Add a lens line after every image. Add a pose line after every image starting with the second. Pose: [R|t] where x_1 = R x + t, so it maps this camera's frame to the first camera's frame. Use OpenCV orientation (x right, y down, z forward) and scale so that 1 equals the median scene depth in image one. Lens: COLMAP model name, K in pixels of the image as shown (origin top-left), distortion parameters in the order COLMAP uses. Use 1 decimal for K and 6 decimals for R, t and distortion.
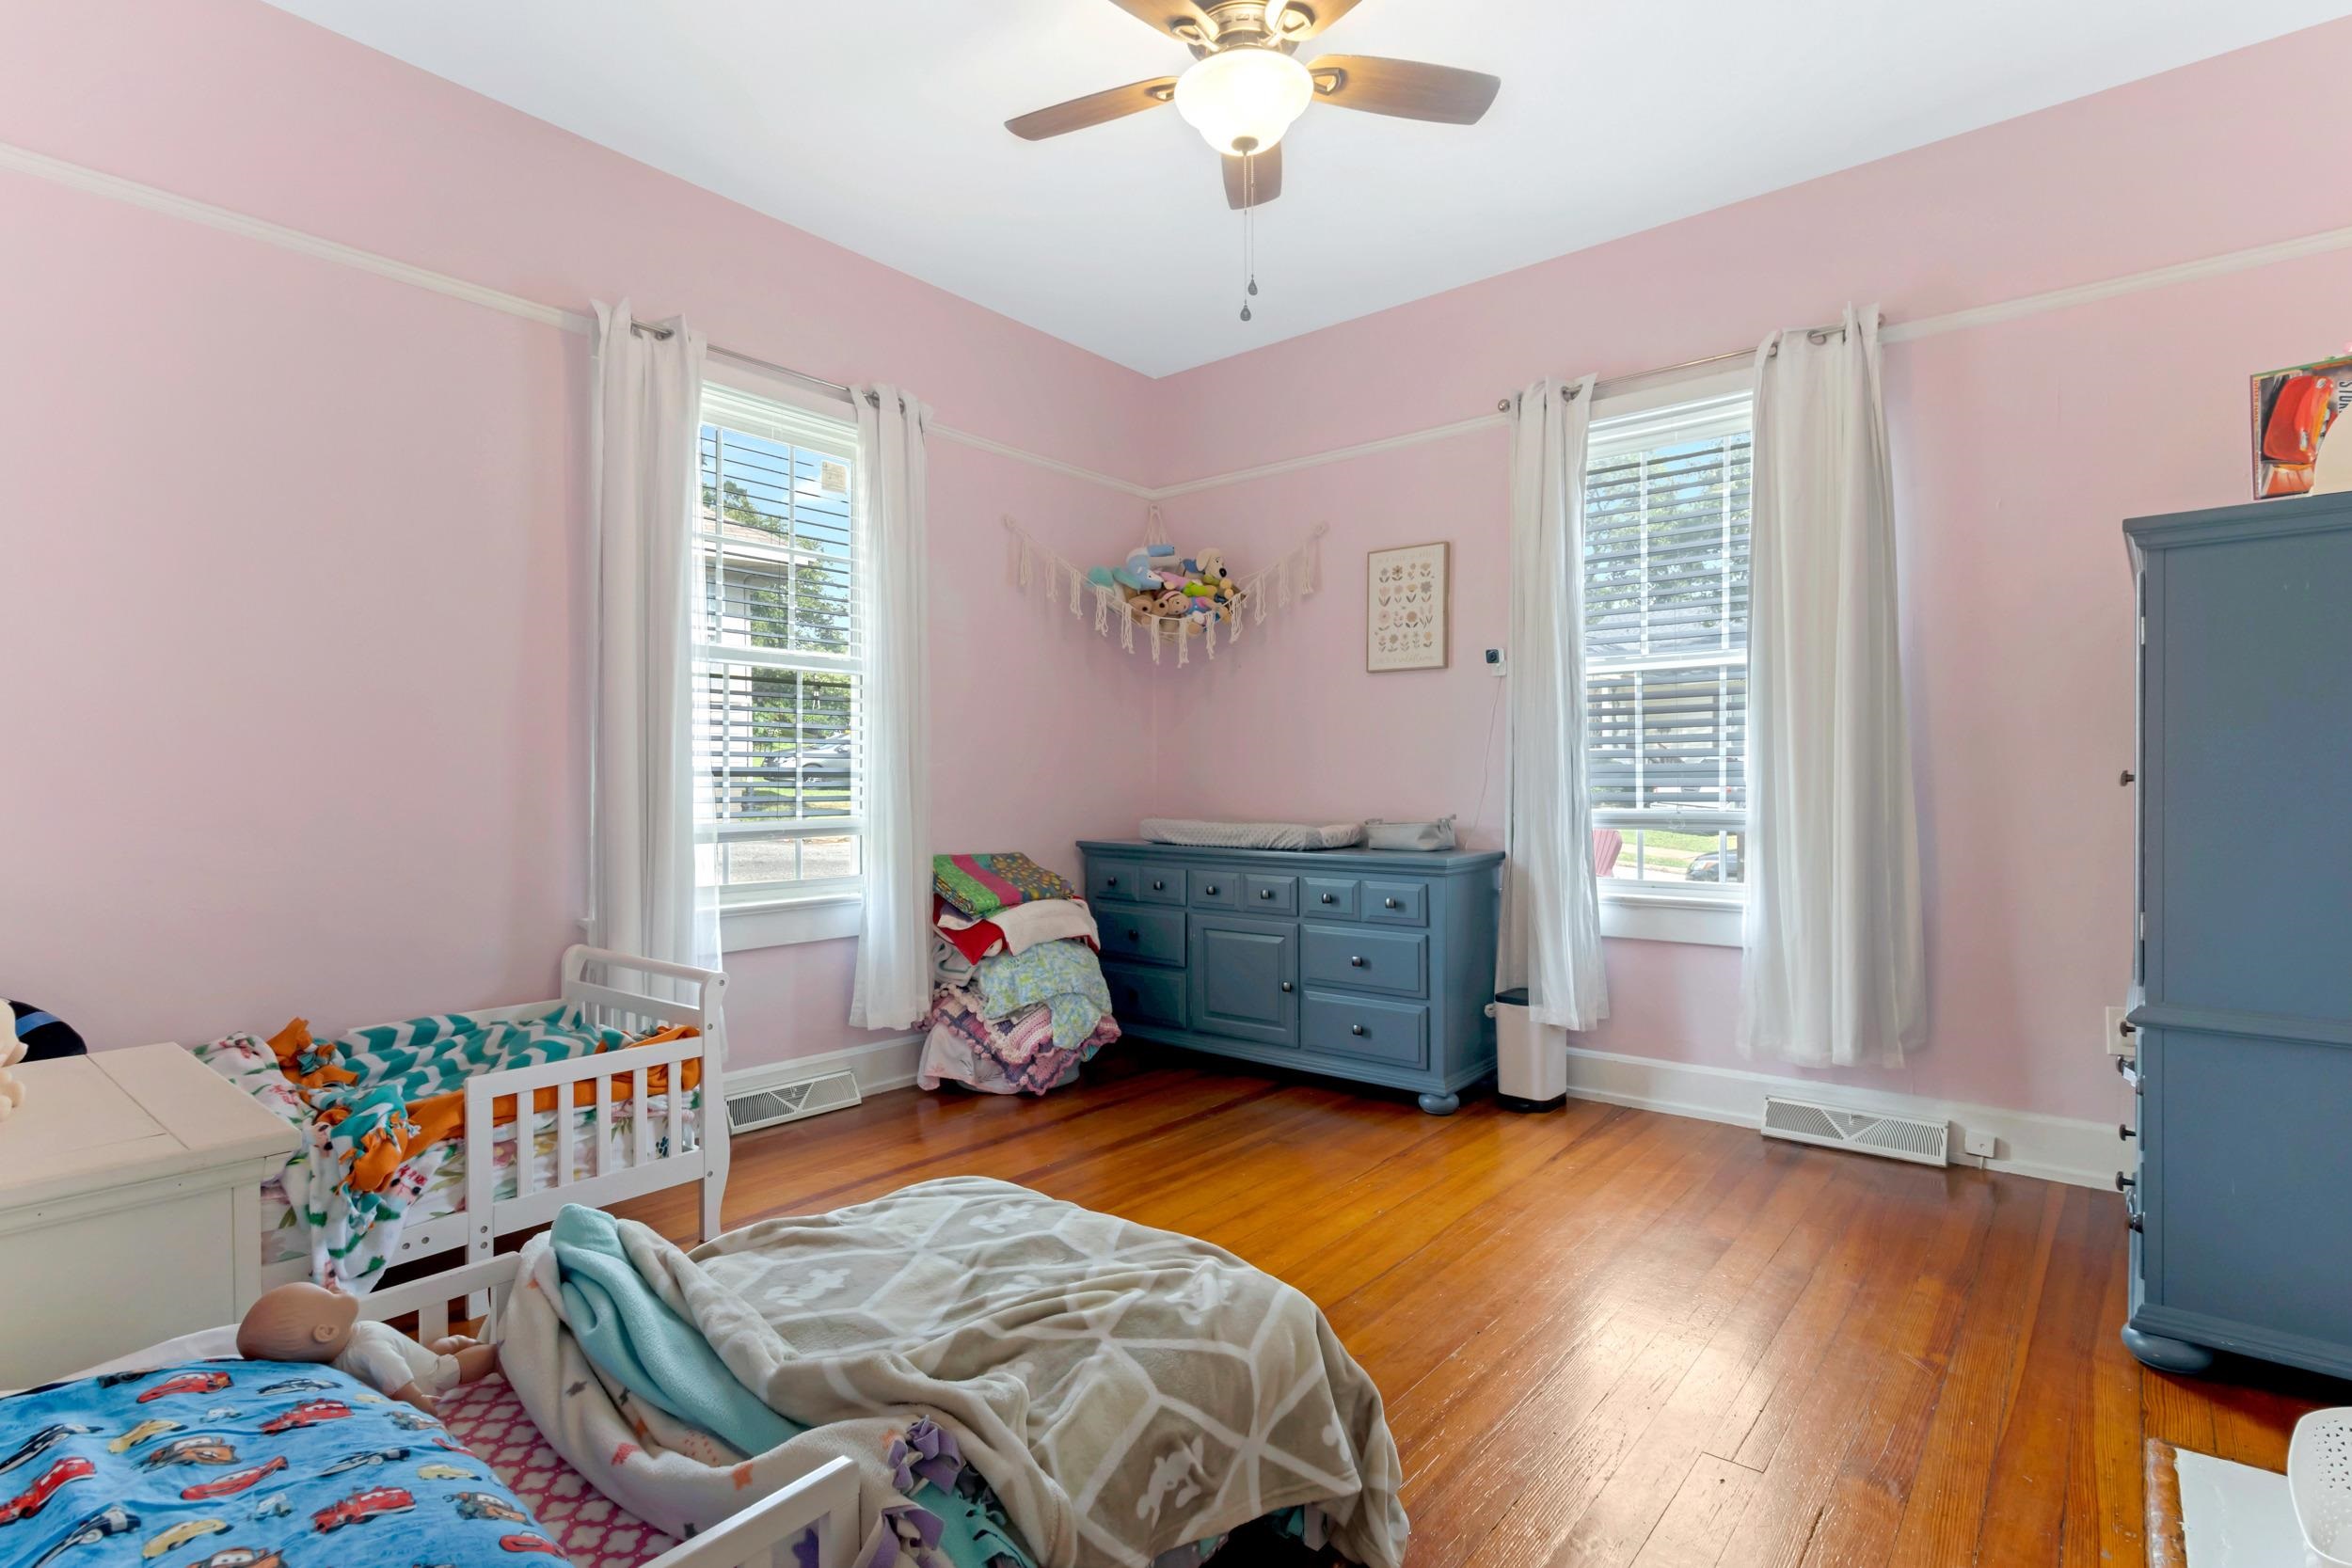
lens RADIAL K [[1145.1, 0, 1176.0], [0, 1145.1, 784.0], [0, 0, 1]] dist [-0.000430, -0.000077]
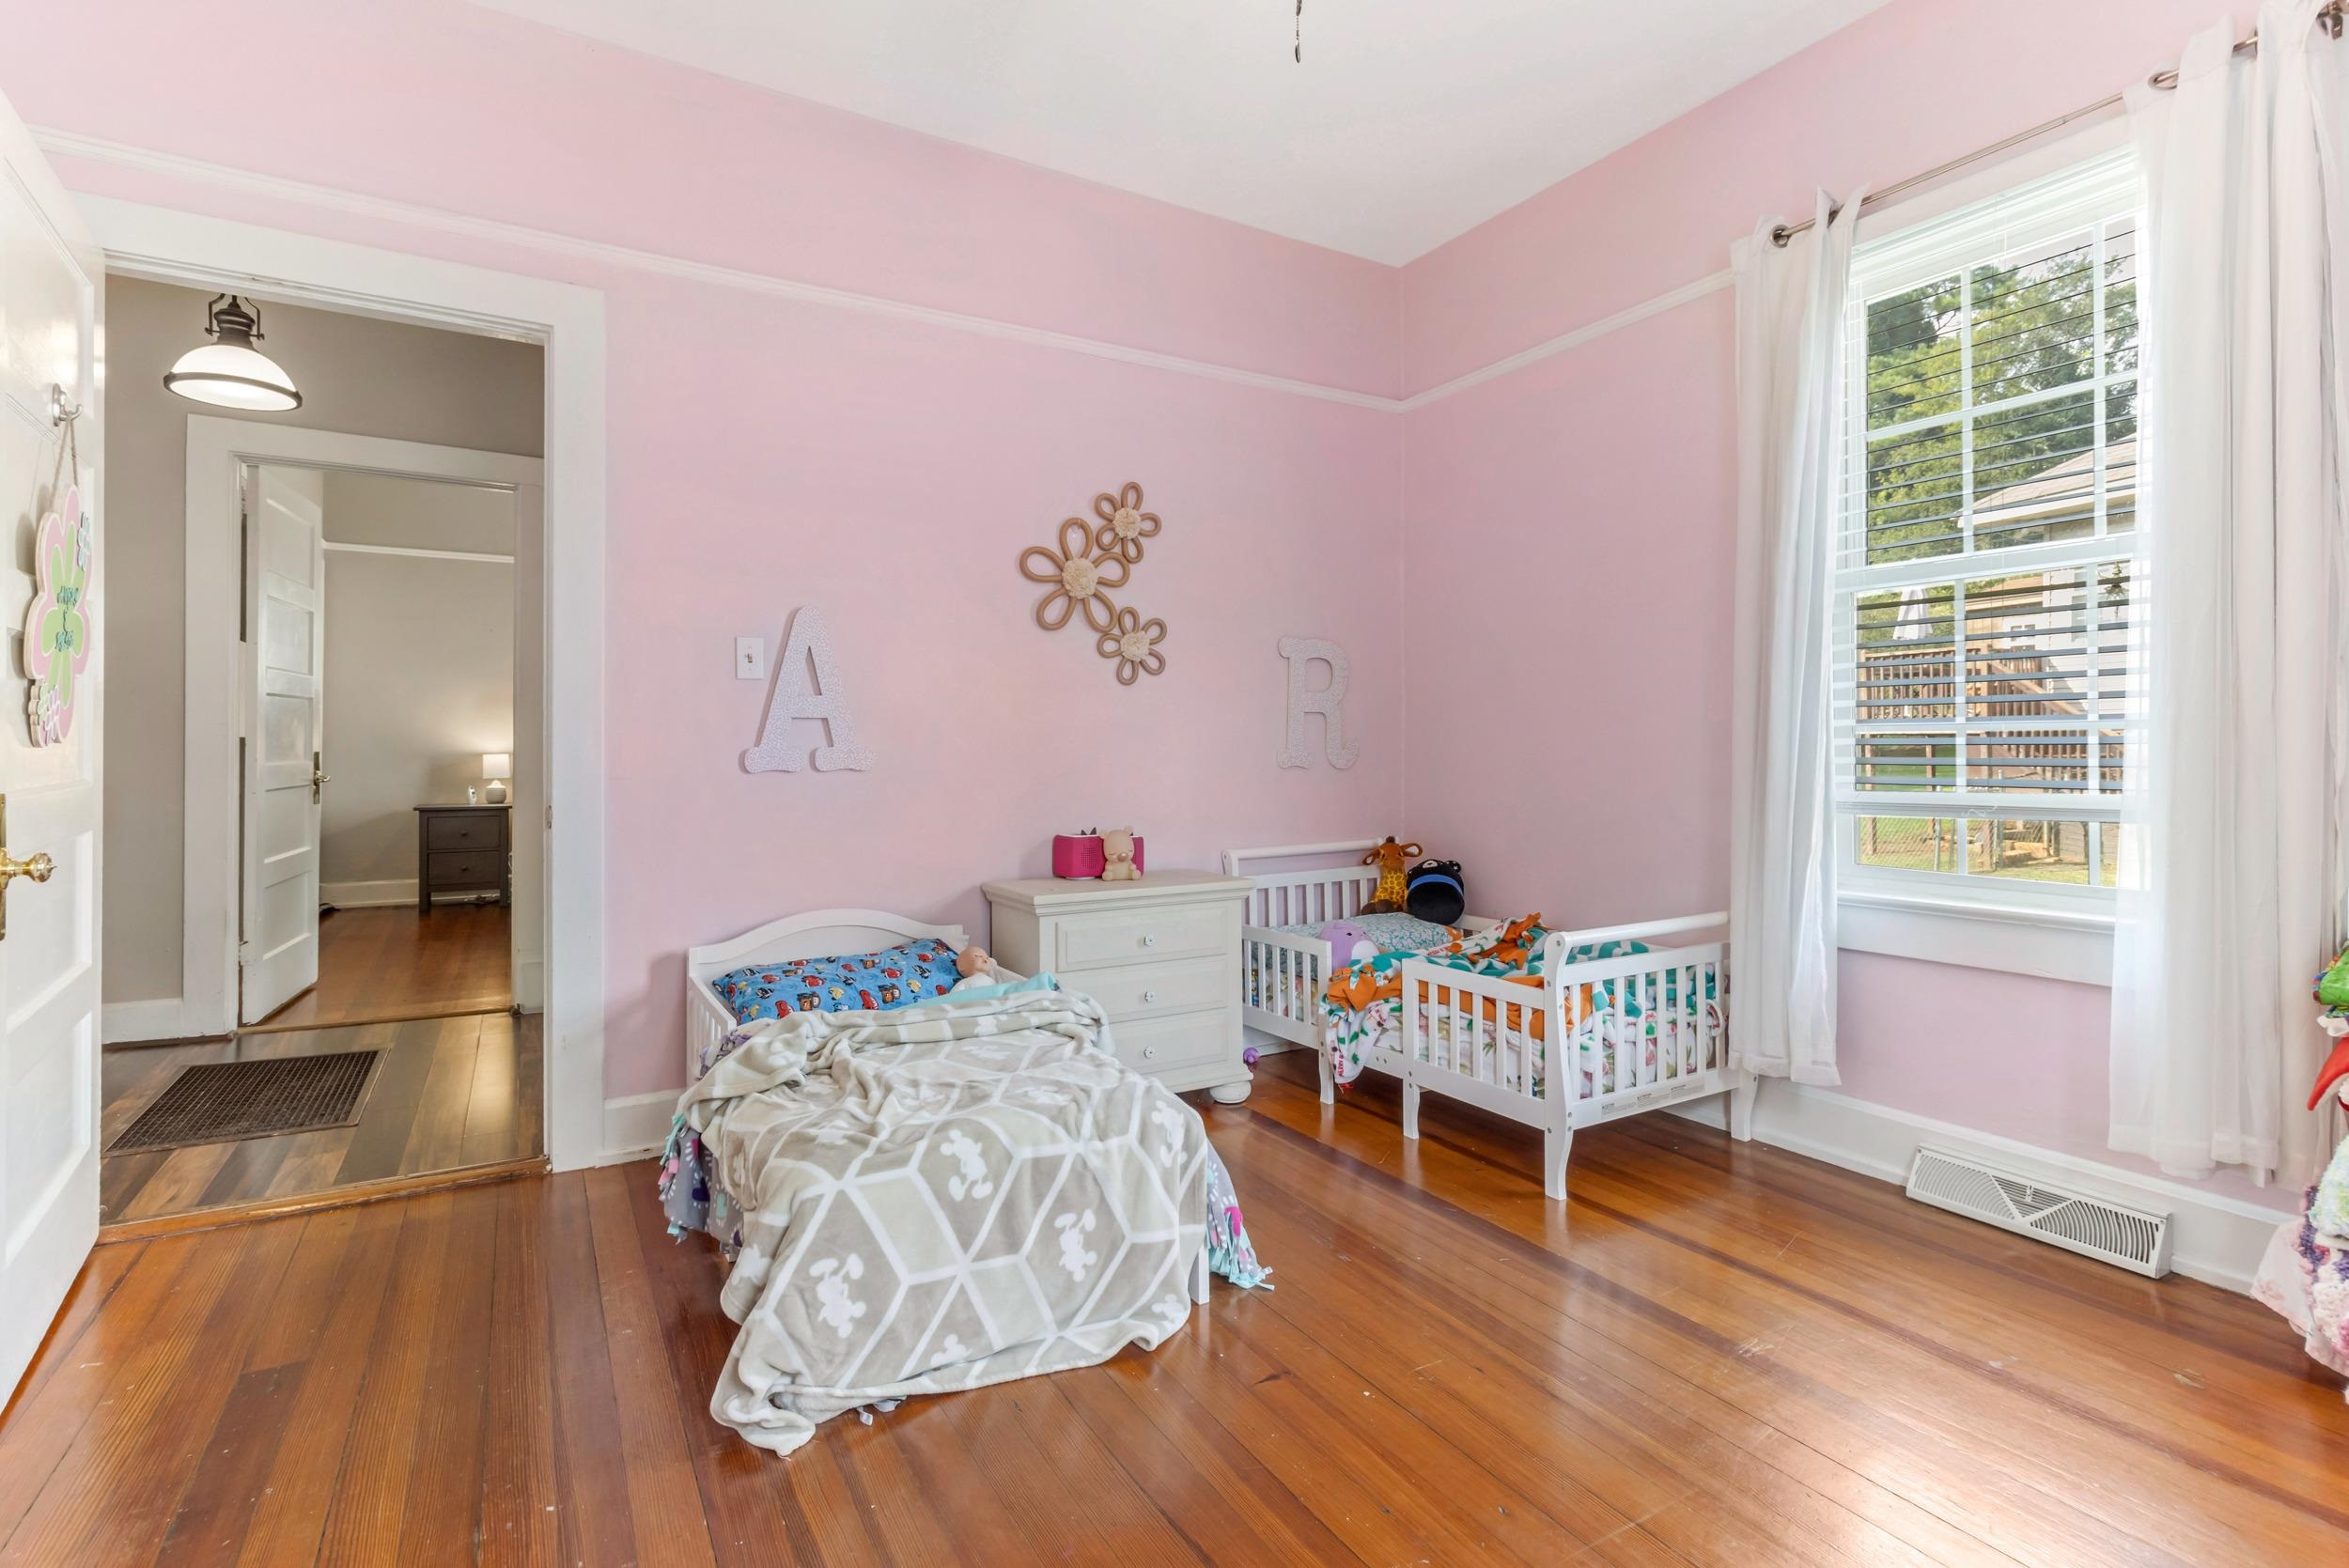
lens RADIAL K [[1102.9, 0, 1177.2], [0, 1102.9, 739.2], [0, 0, 1]] dist [-0.000341, -0.000049]
pose [[-0.331985, -0.004174, -0.943276, 0.682824], [0.005318, 0.999966, -0.006297, 0.002355], [0.943270, -0.007107, -0.331951, 1.128694]]
